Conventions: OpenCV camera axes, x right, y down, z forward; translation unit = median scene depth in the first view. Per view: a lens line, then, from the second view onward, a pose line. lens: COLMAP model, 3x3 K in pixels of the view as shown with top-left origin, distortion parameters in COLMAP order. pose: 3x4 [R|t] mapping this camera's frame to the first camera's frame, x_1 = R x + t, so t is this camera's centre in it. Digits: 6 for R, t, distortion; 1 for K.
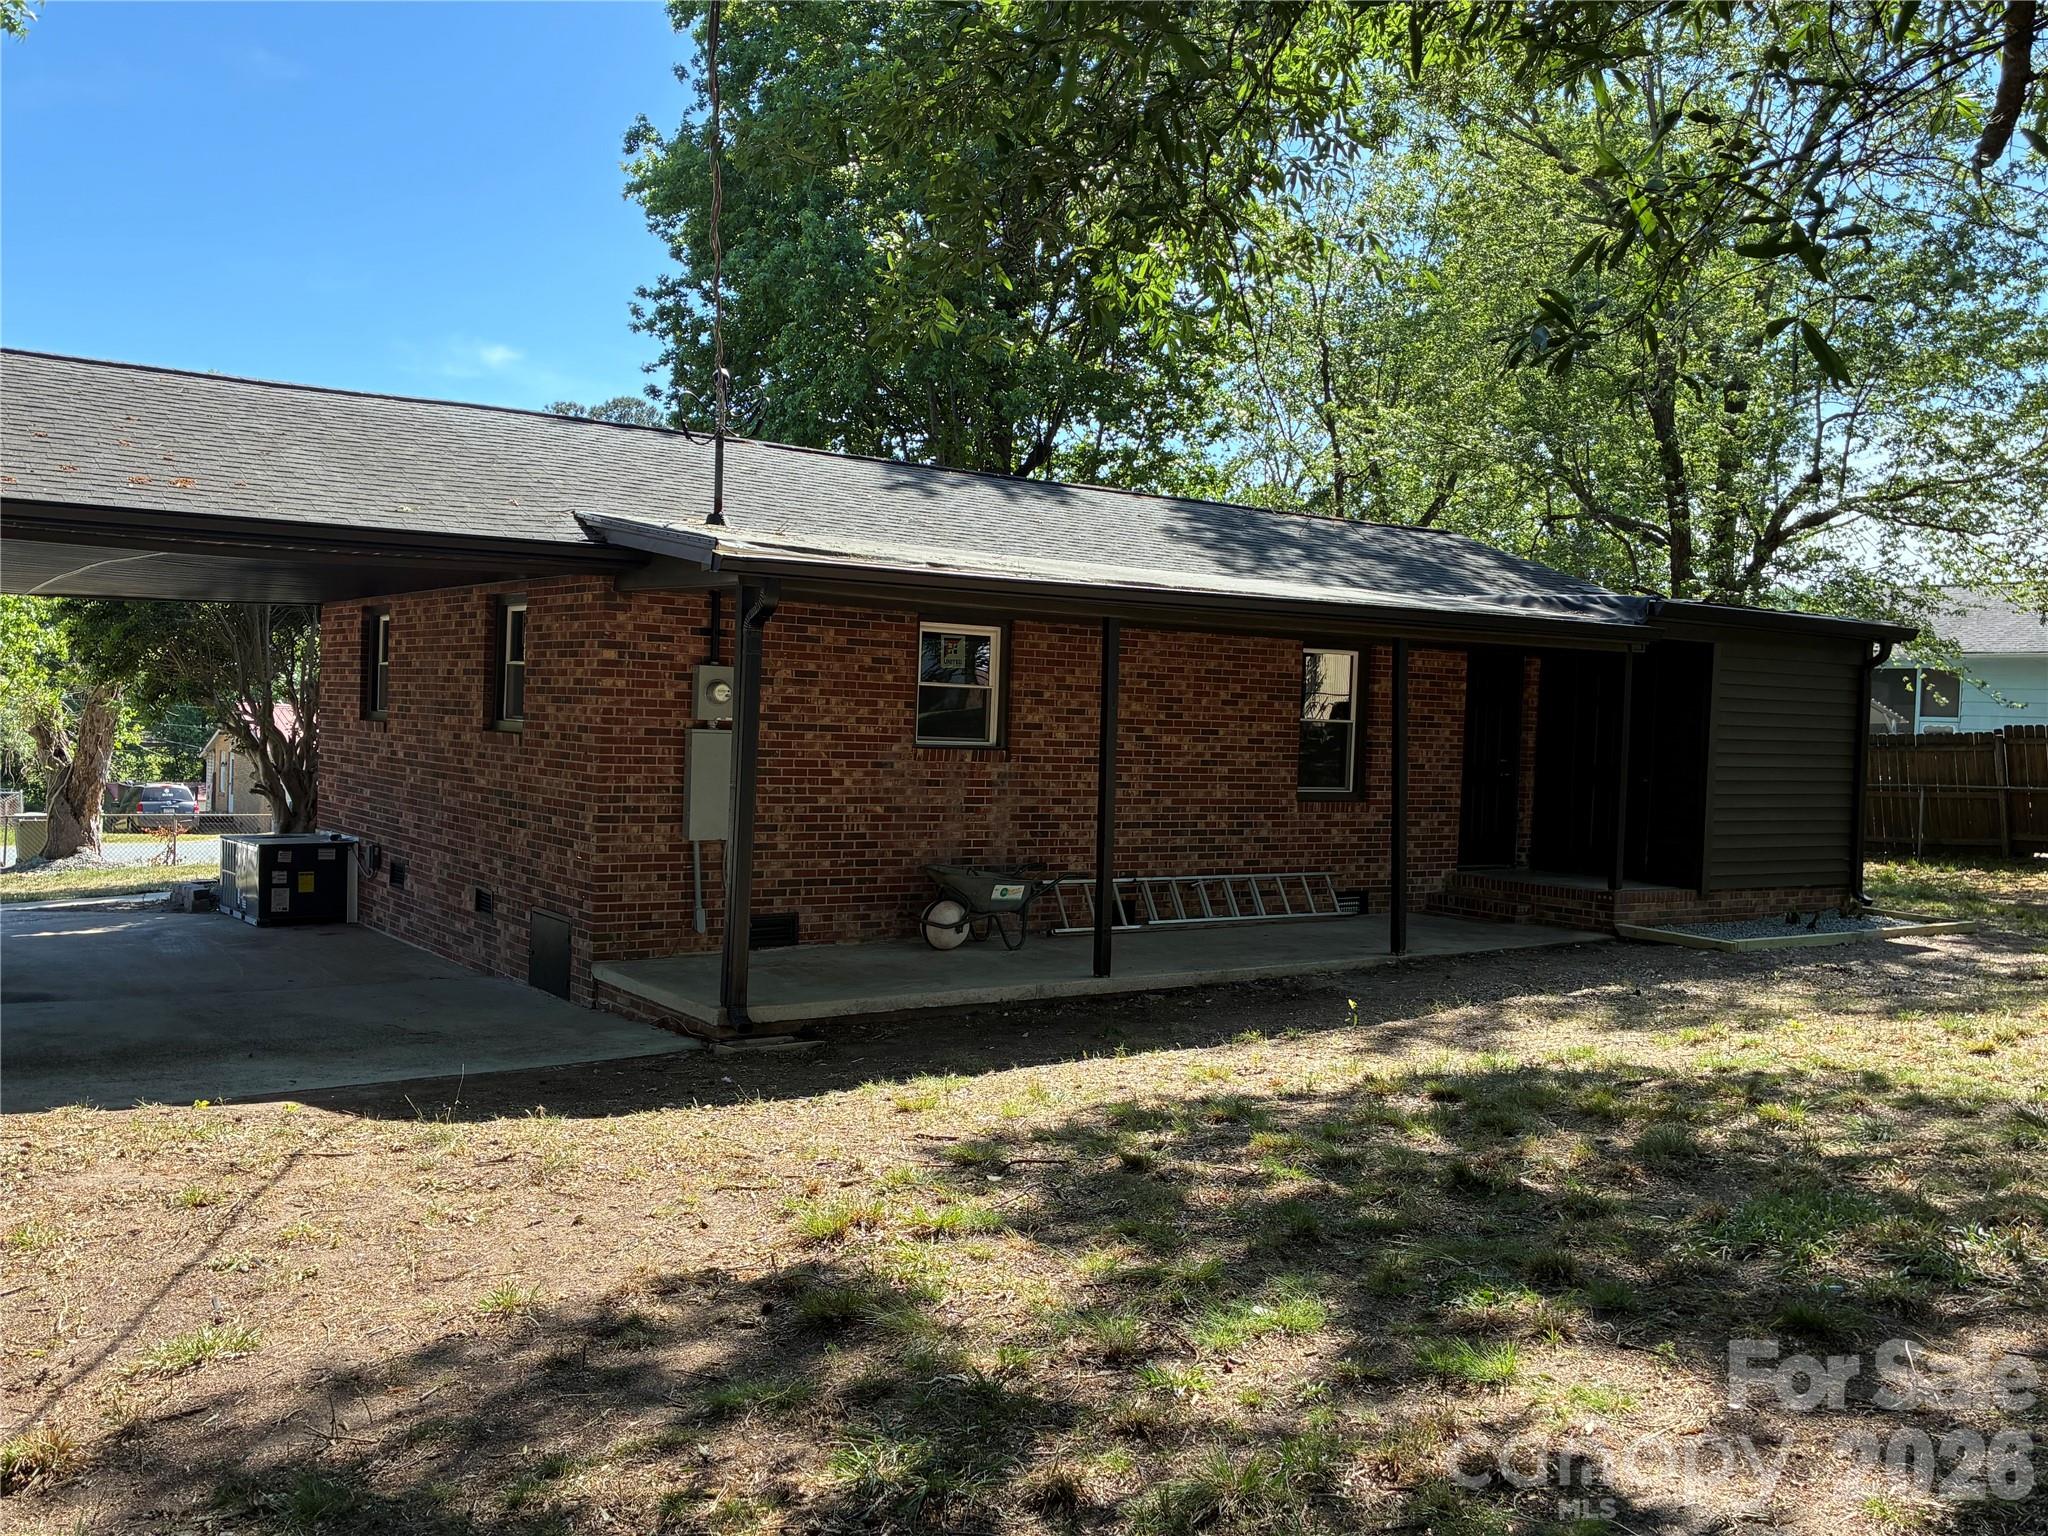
lens RADIAL K [[1783.8, 0, 1024.0], [0, 1783.8, 768.0], [0, 0, 1]] dist [0.014100, 0.001411]
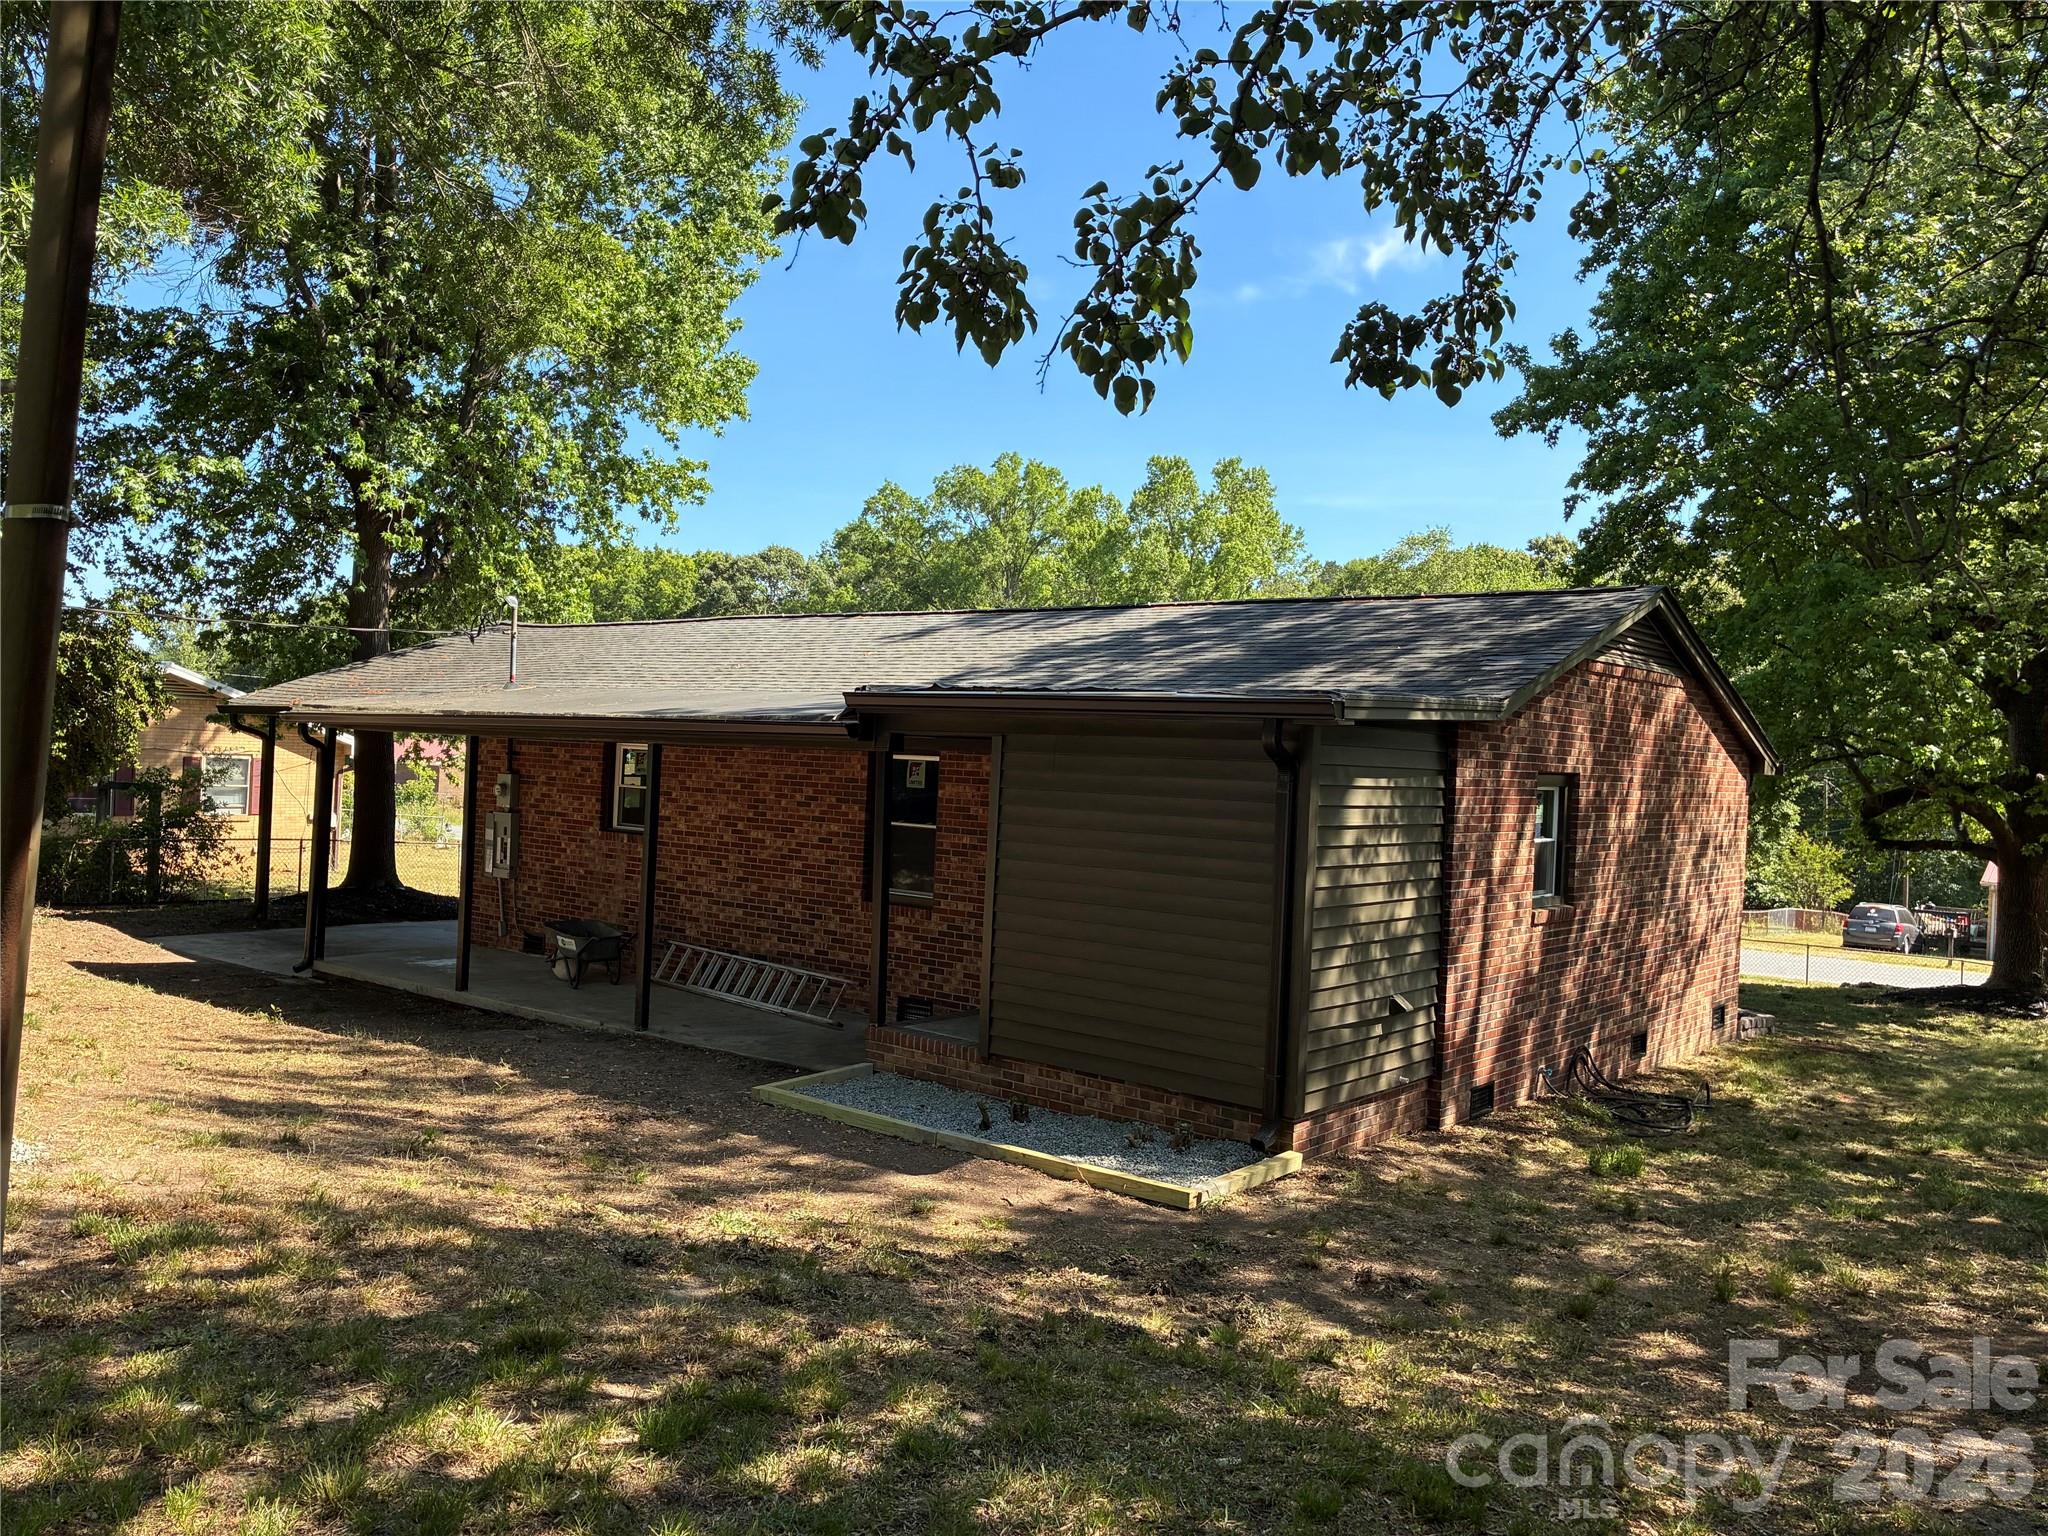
lens RADIAL K [[1571.8, 0, 1057.8], [0, 1571.8, 793.1], [0, 0, 1]] dist [0.089371, -0.000749]
pose [[0.283279, -0.000707, -0.959037, 1.212362], [-0.060836, 0.997973, -0.018705, -0.038250], [0.957106, 0.063642, 0.282662, 0.960904]]
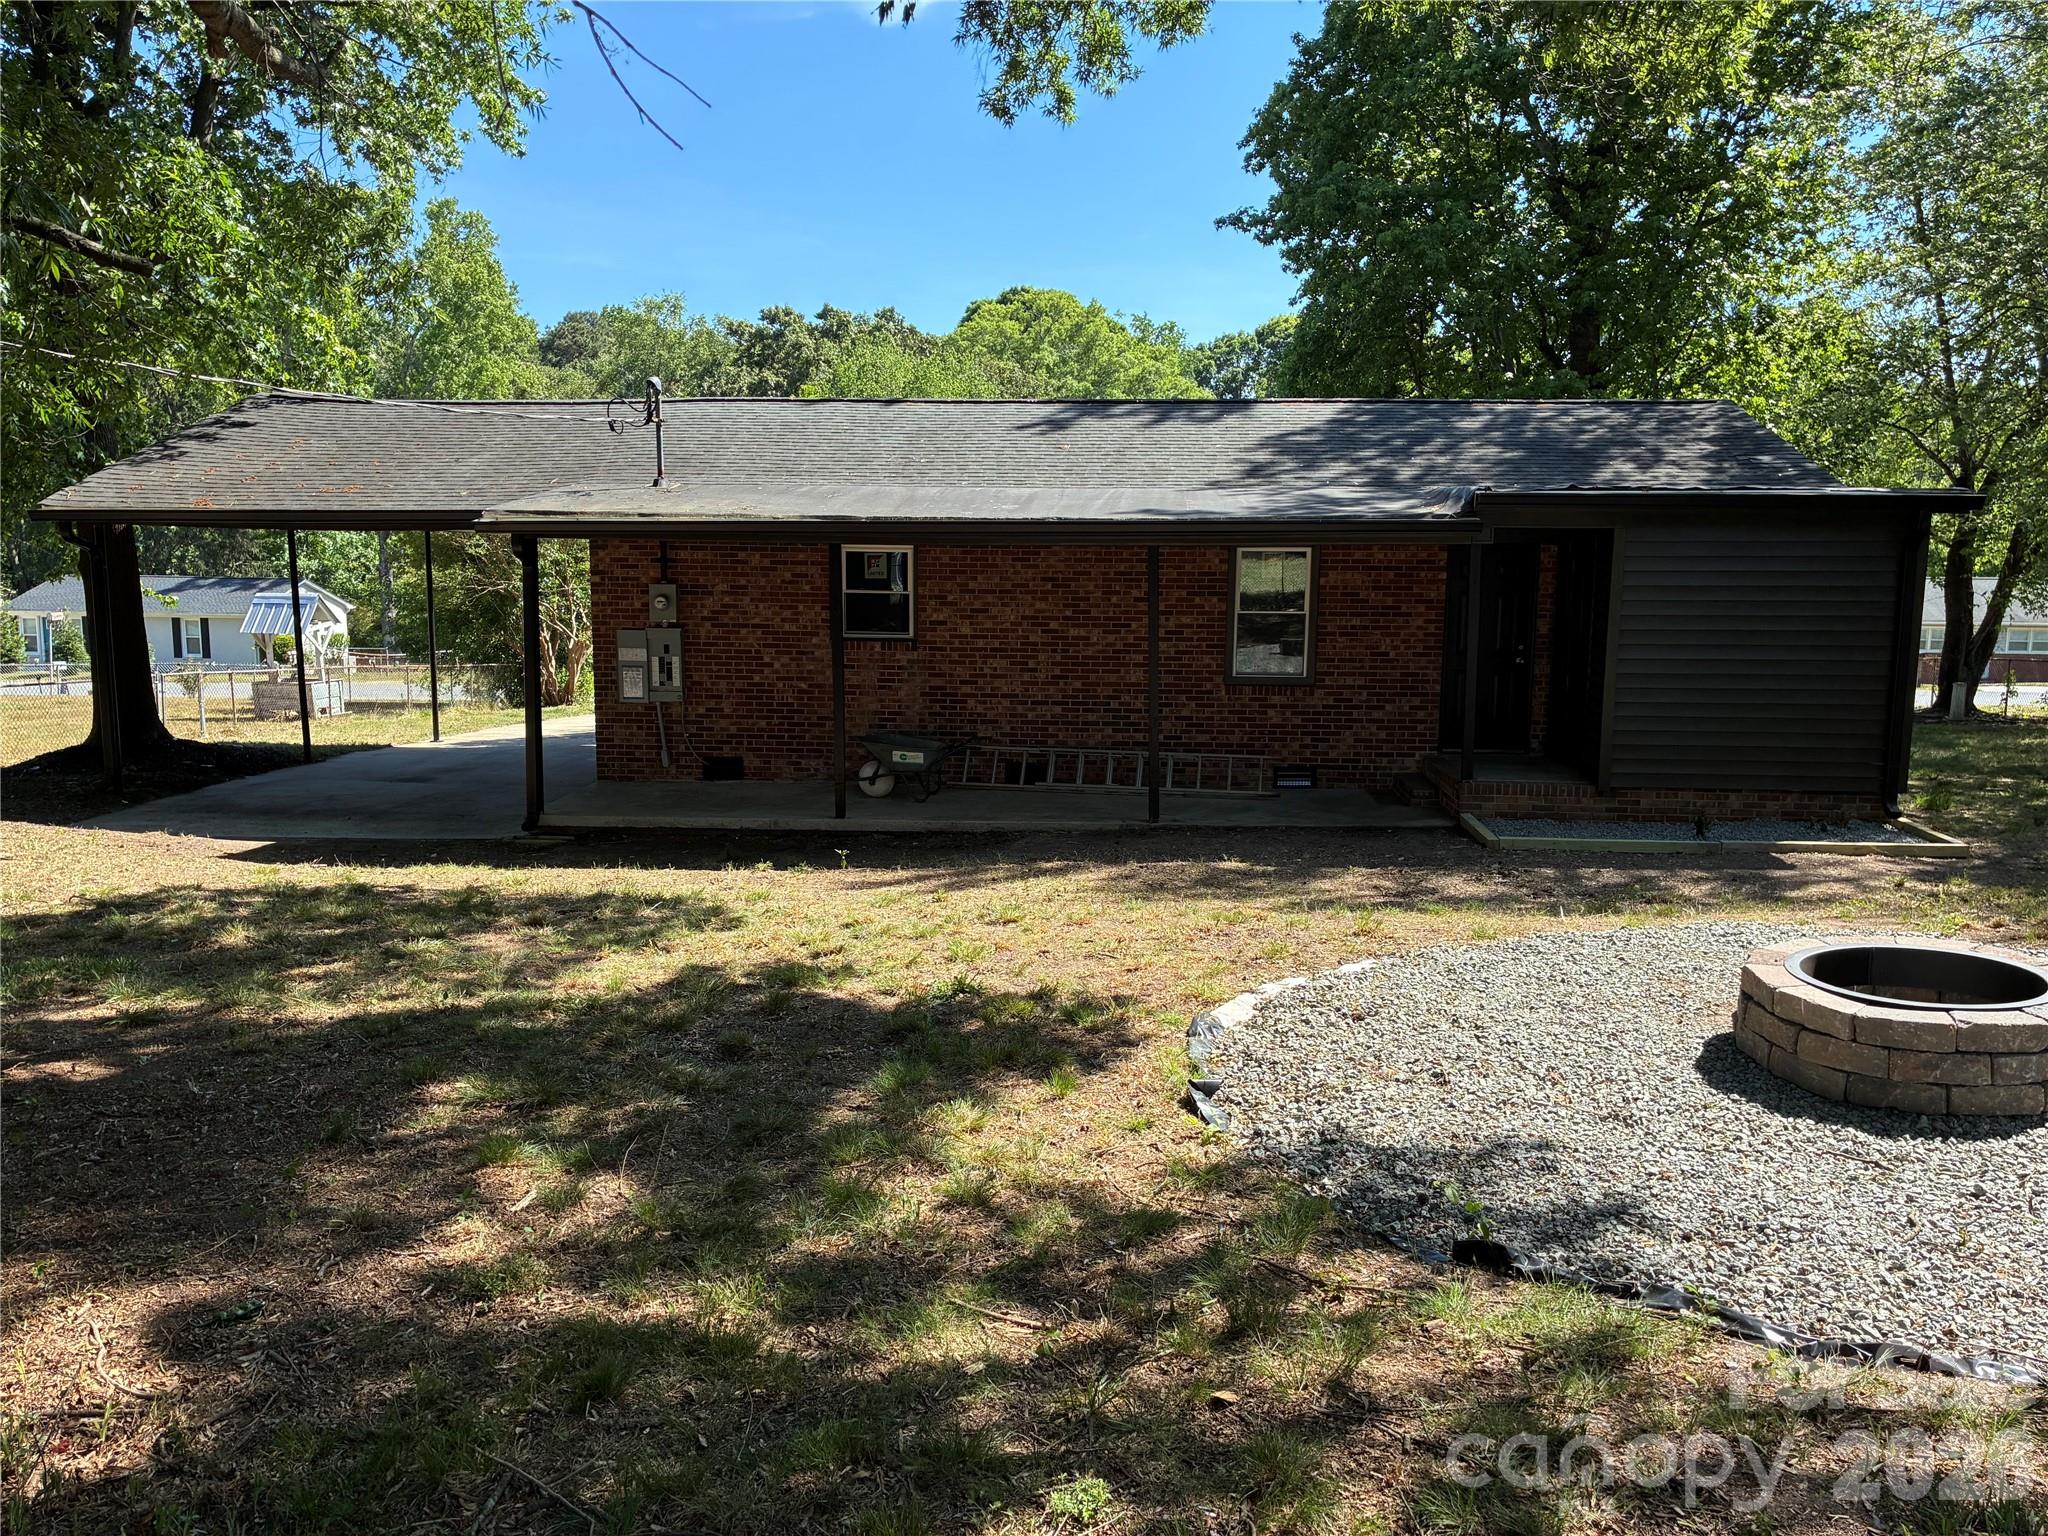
lens RADIAL K [[1571.8, 0, 1057.8], [0, 1571.8, 793.1], [0, 0, 1]] dist [0.089371, -0.000749]
pose [[0.776875, 0.067449, -0.626032, 0.797309], [-0.000115, 0.994261, 0.106980, -0.023049], [0.629655, -0.083038, 0.772424, 0.175252]]
